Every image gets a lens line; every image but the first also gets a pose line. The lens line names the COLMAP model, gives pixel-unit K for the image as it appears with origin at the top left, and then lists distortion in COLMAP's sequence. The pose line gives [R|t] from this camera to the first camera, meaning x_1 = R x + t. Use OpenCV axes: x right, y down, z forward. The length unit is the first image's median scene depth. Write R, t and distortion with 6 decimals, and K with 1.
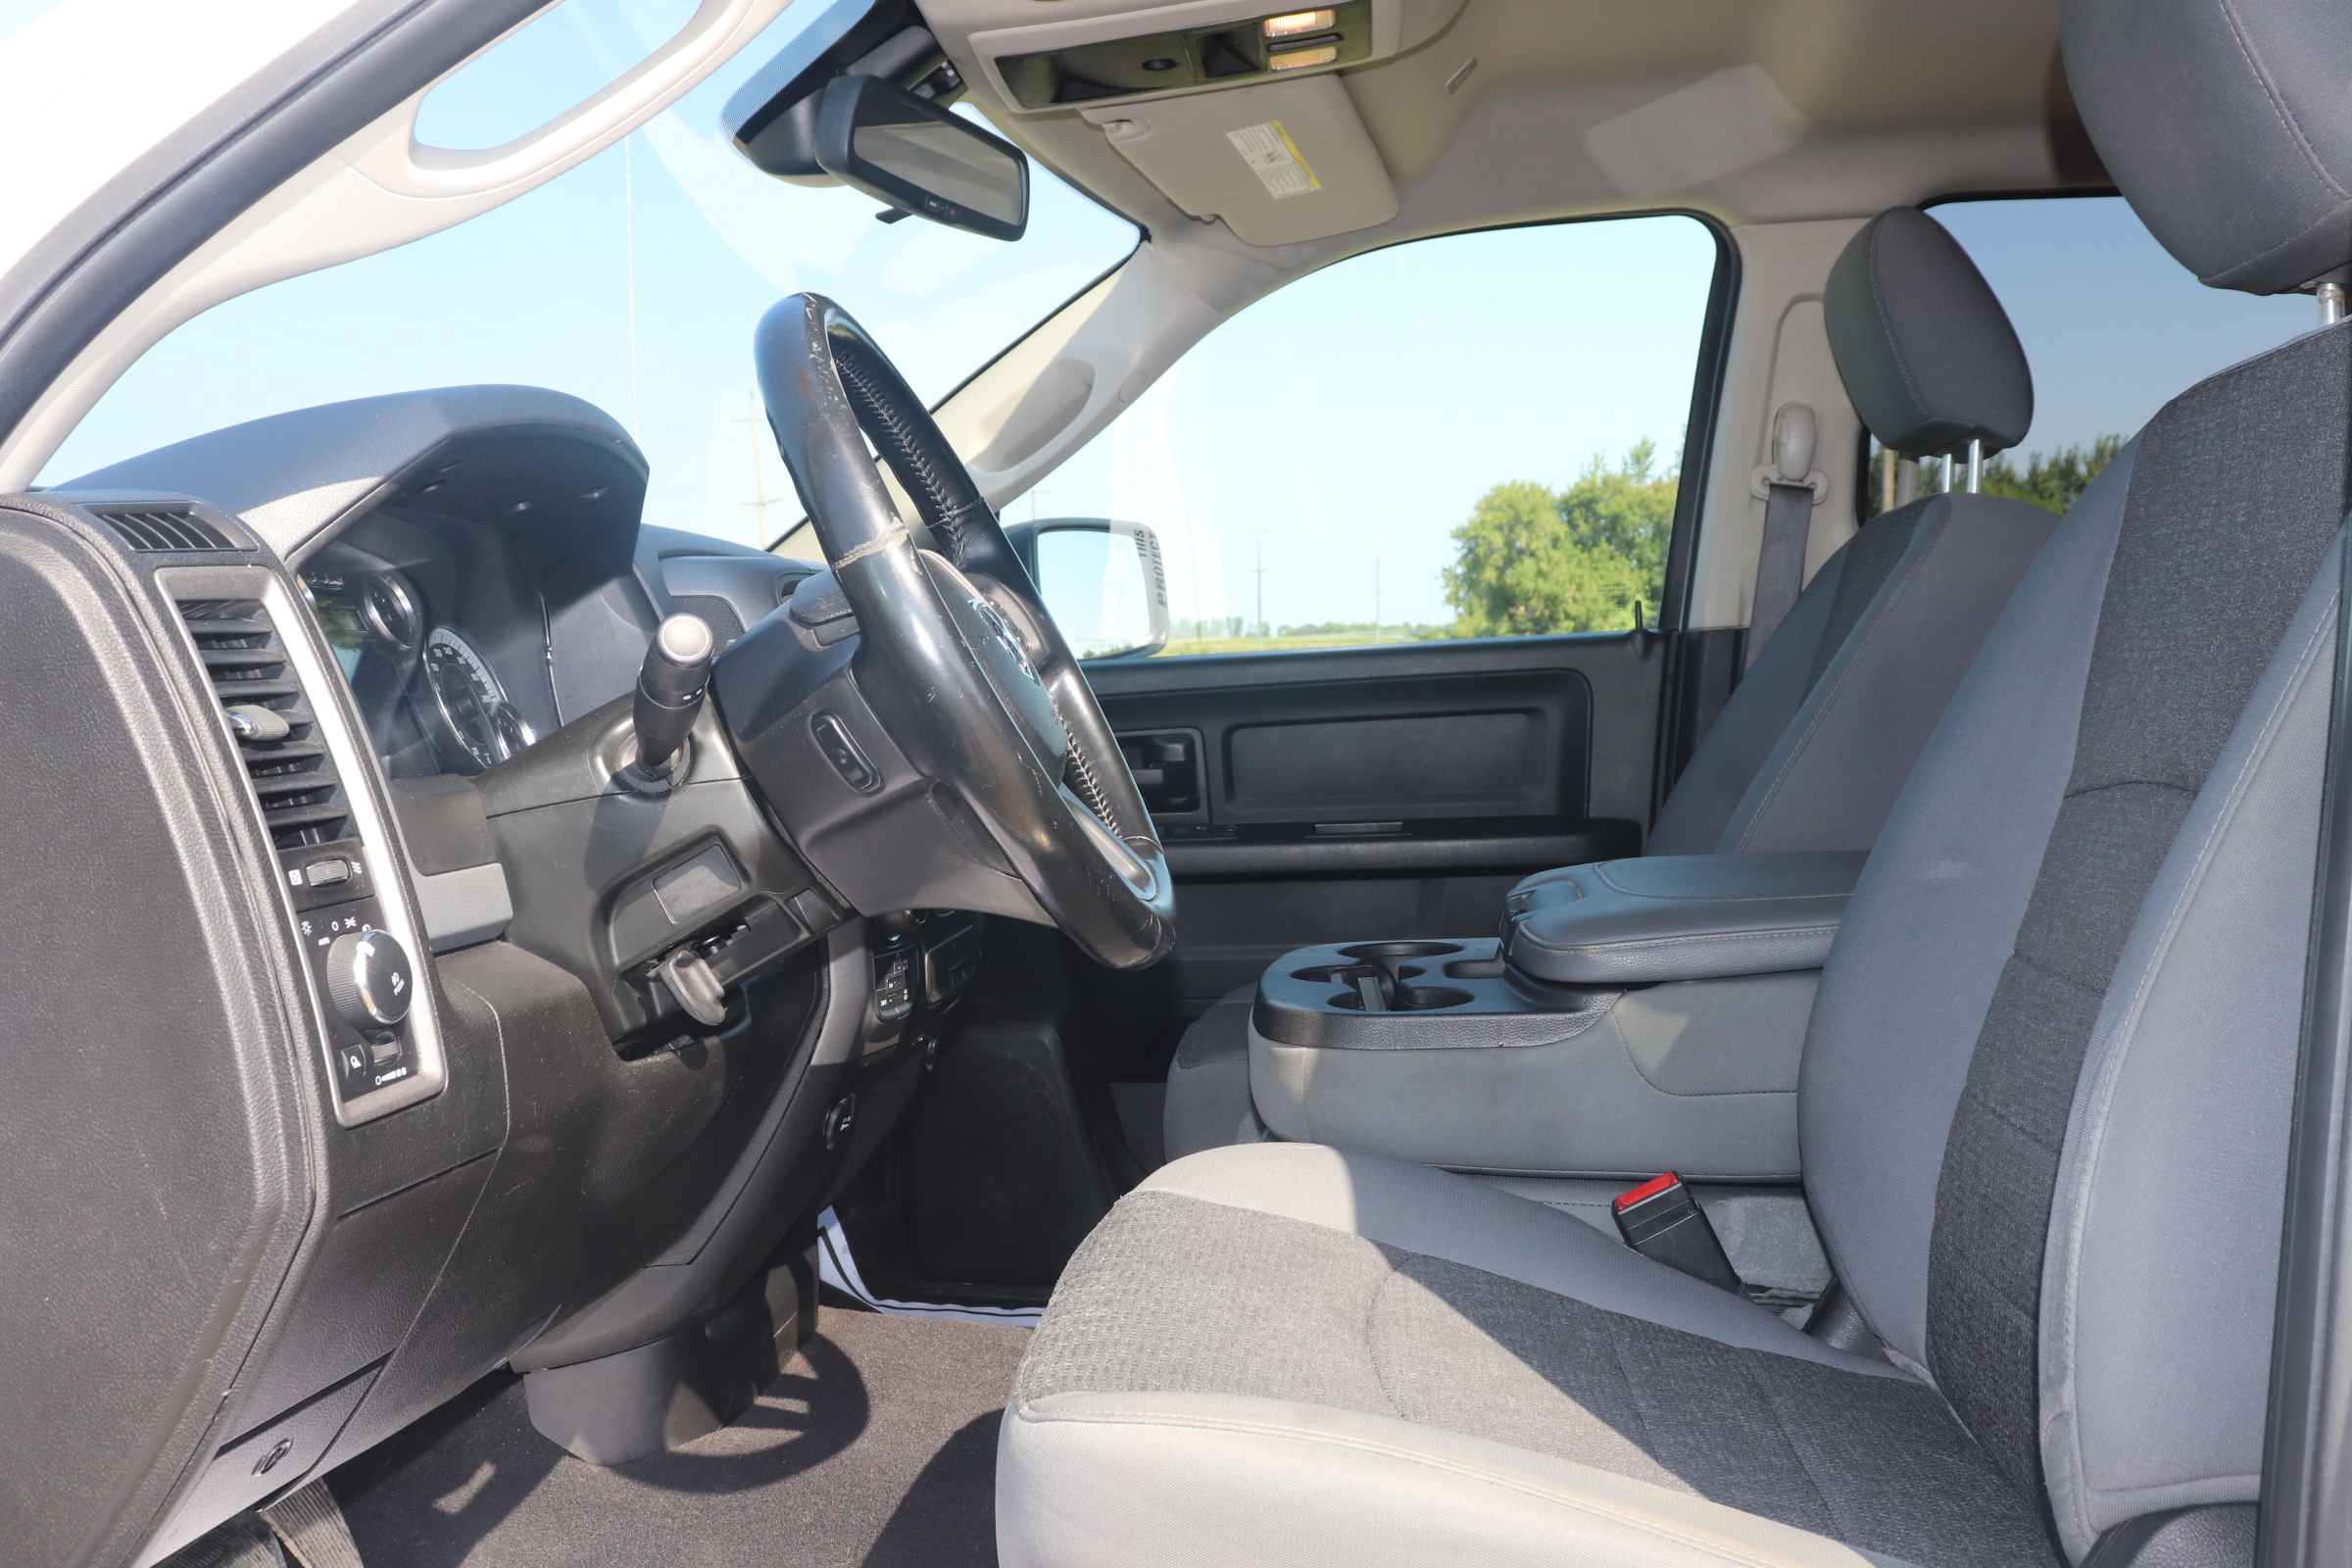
lens RADIAL K [[2107.6, 0, 1176.0], [0, 2107.6, 784.0], [0, 0, 1]] dist [0.000435, 0.001259]
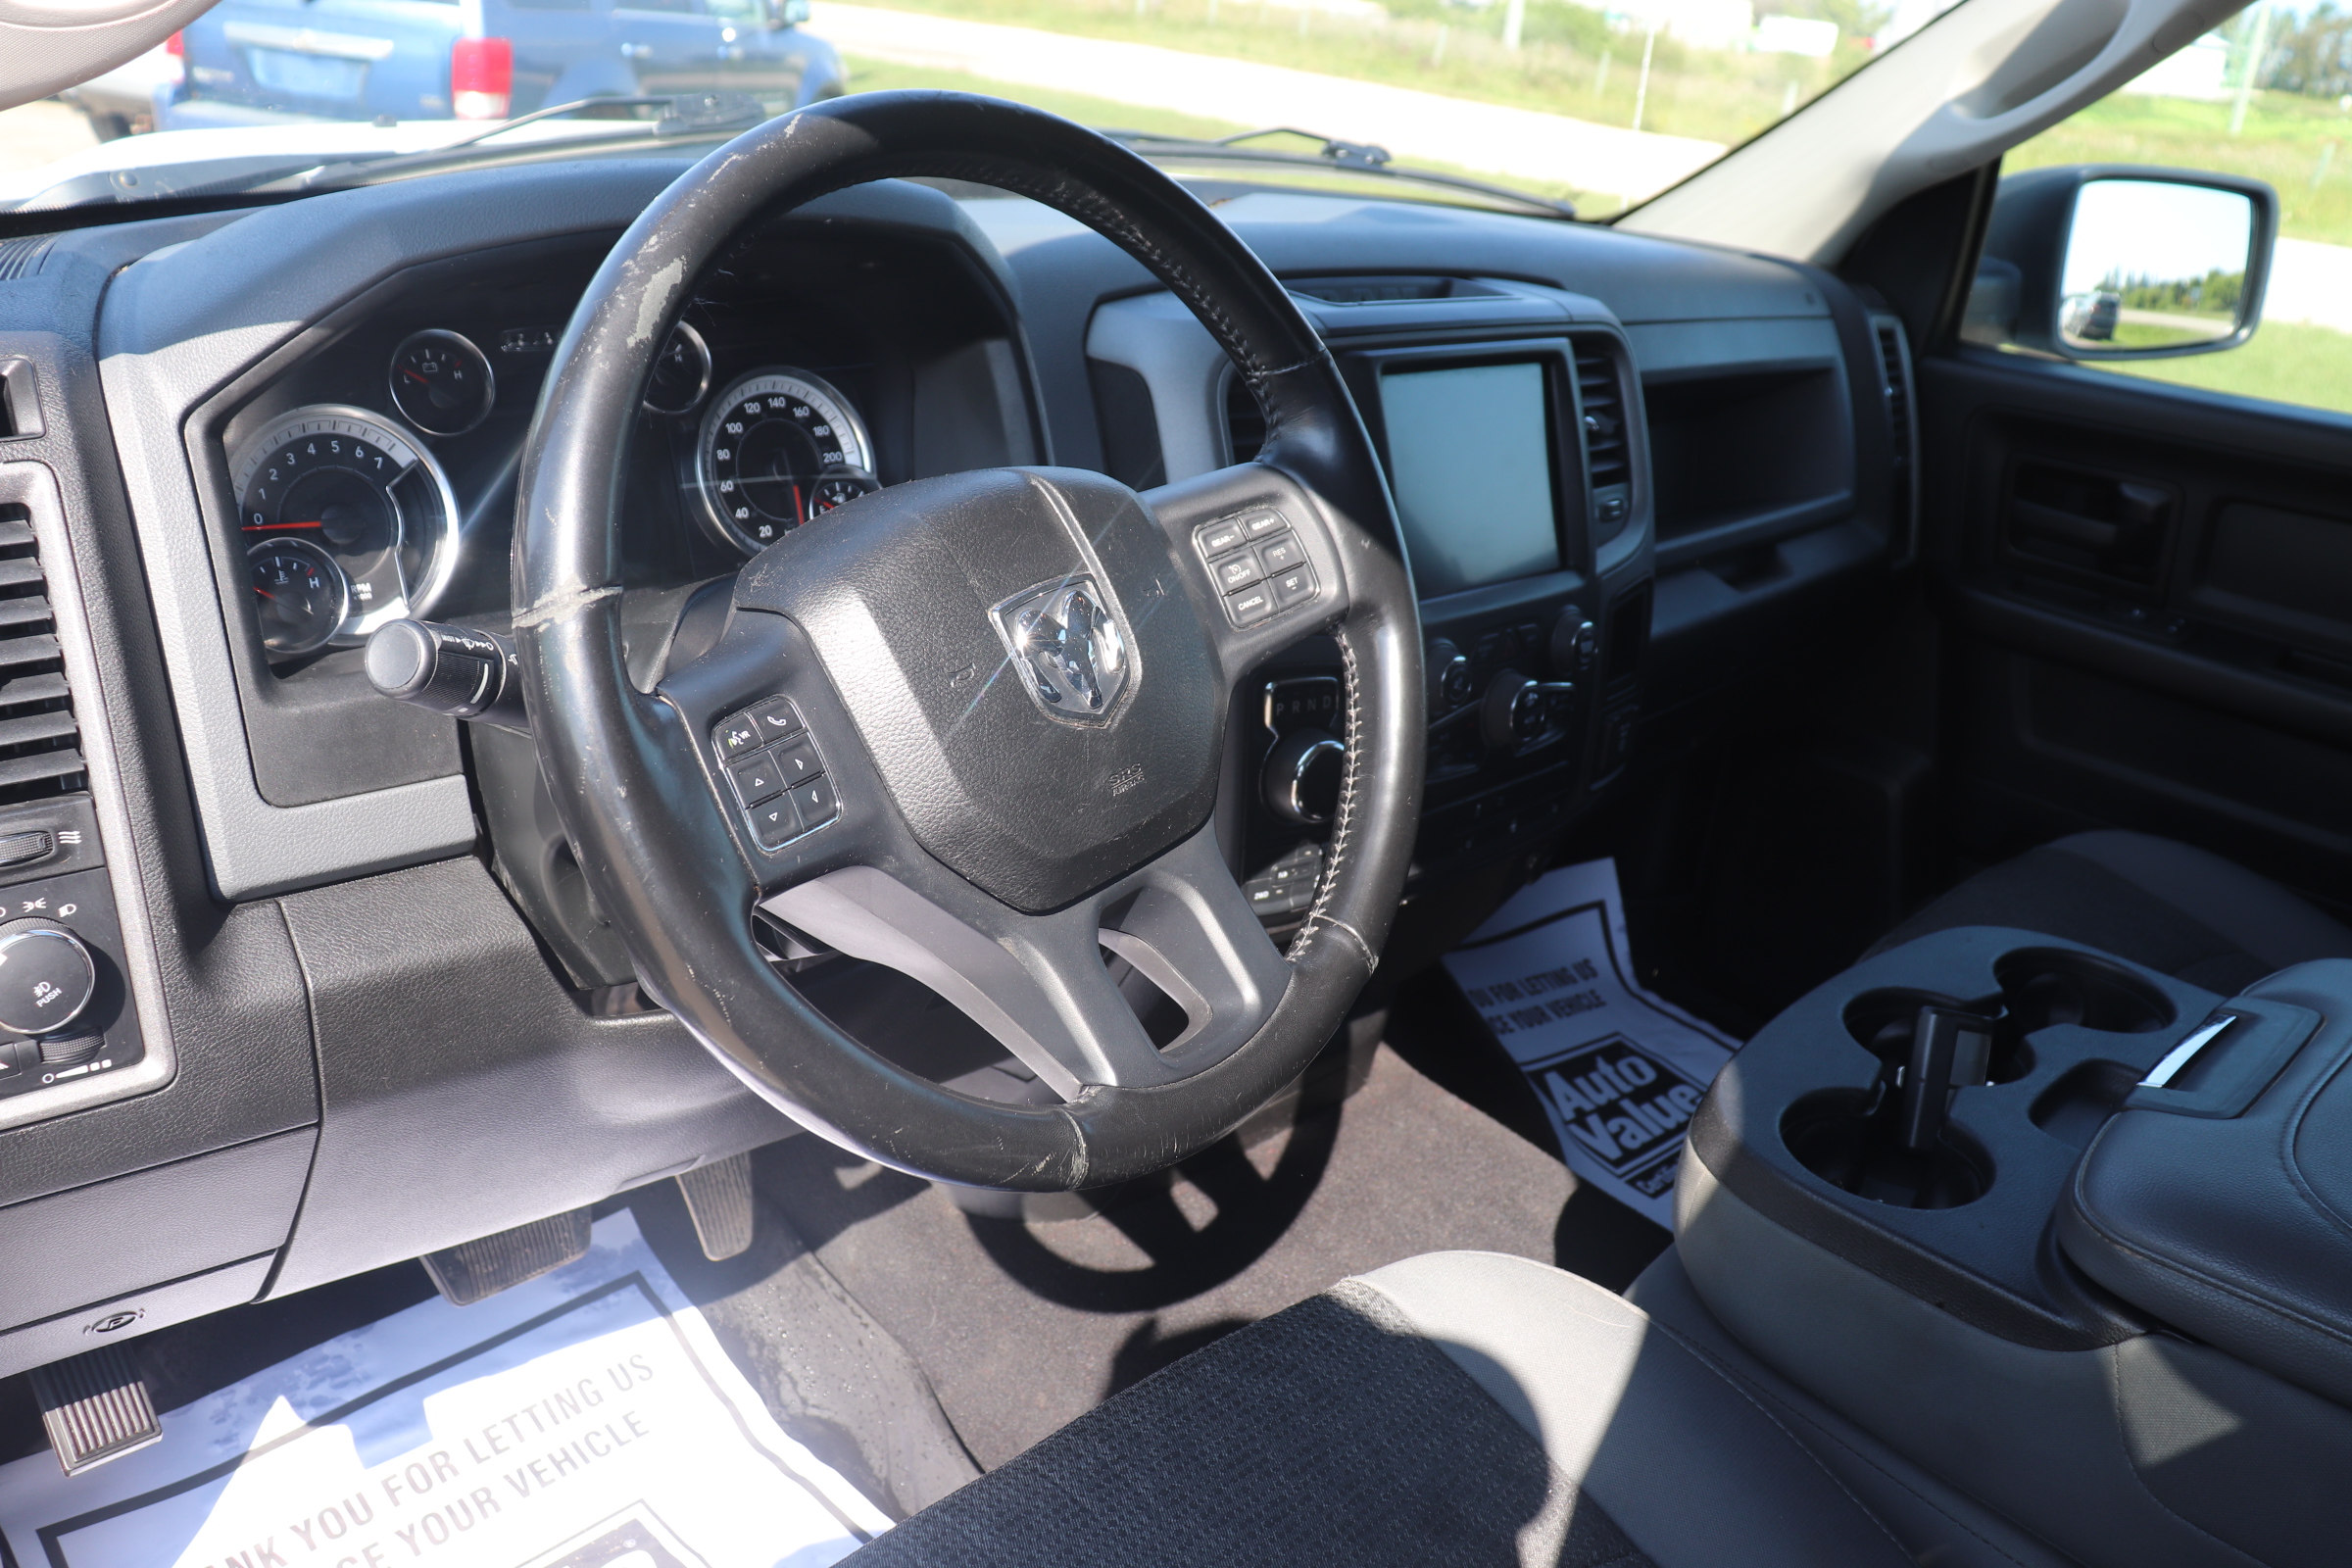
lens RADIAL K [[1867.8, 0, 1176.0], [0, 1867.8, 784.0], [0, 0, 1]] dist [-0.113456, 0.004649]
pose [[0.769519, 0.340349, -0.540373, 0.241974], [-0.154226, 0.920147, 0.359921, -0.216781], [0.619722, -0.193626, 0.760561, 0.494417]]
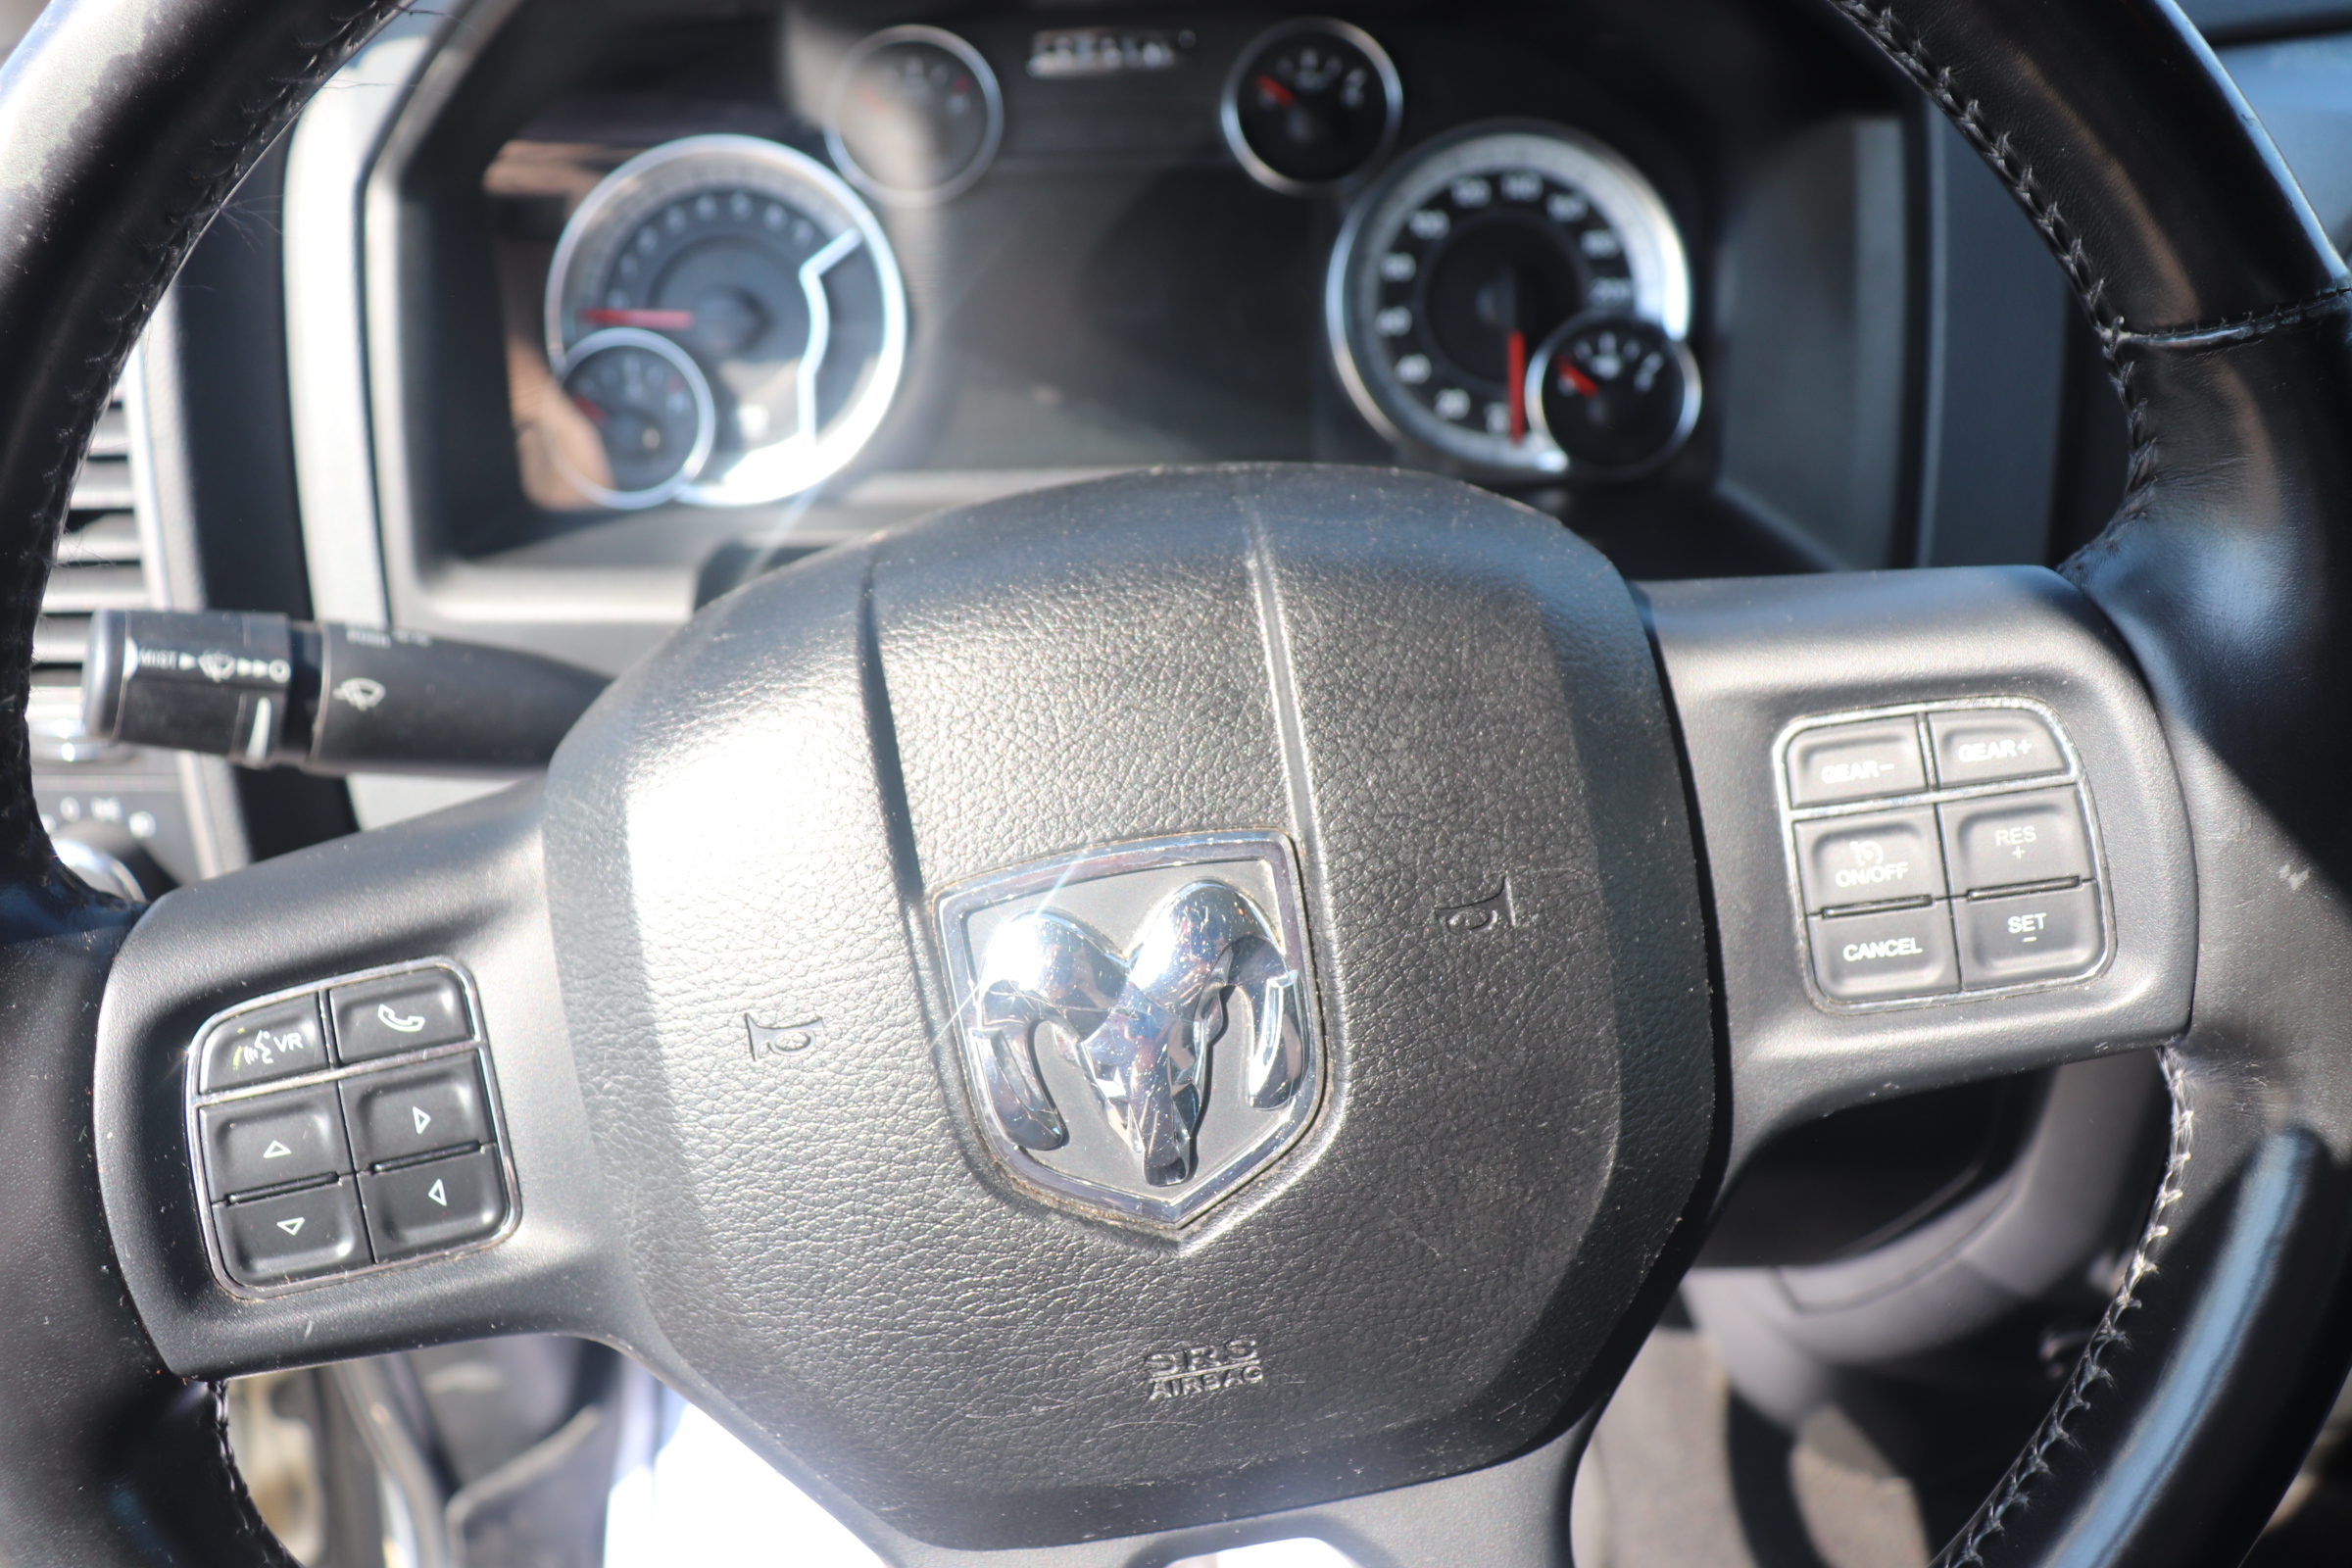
lens RADIAL K [[1867.8, 0, 1176.0], [0, 1867.8, 784.0], [0, 0, 1]] dist [-0.113456, 0.004649]
pose [[0.130699, 0.589601, -0.797050, 0.075327], [-0.045256, 0.806656, 0.589286, -0.201766], [0.990389, -0.040948, 0.132112, 0.853625]]
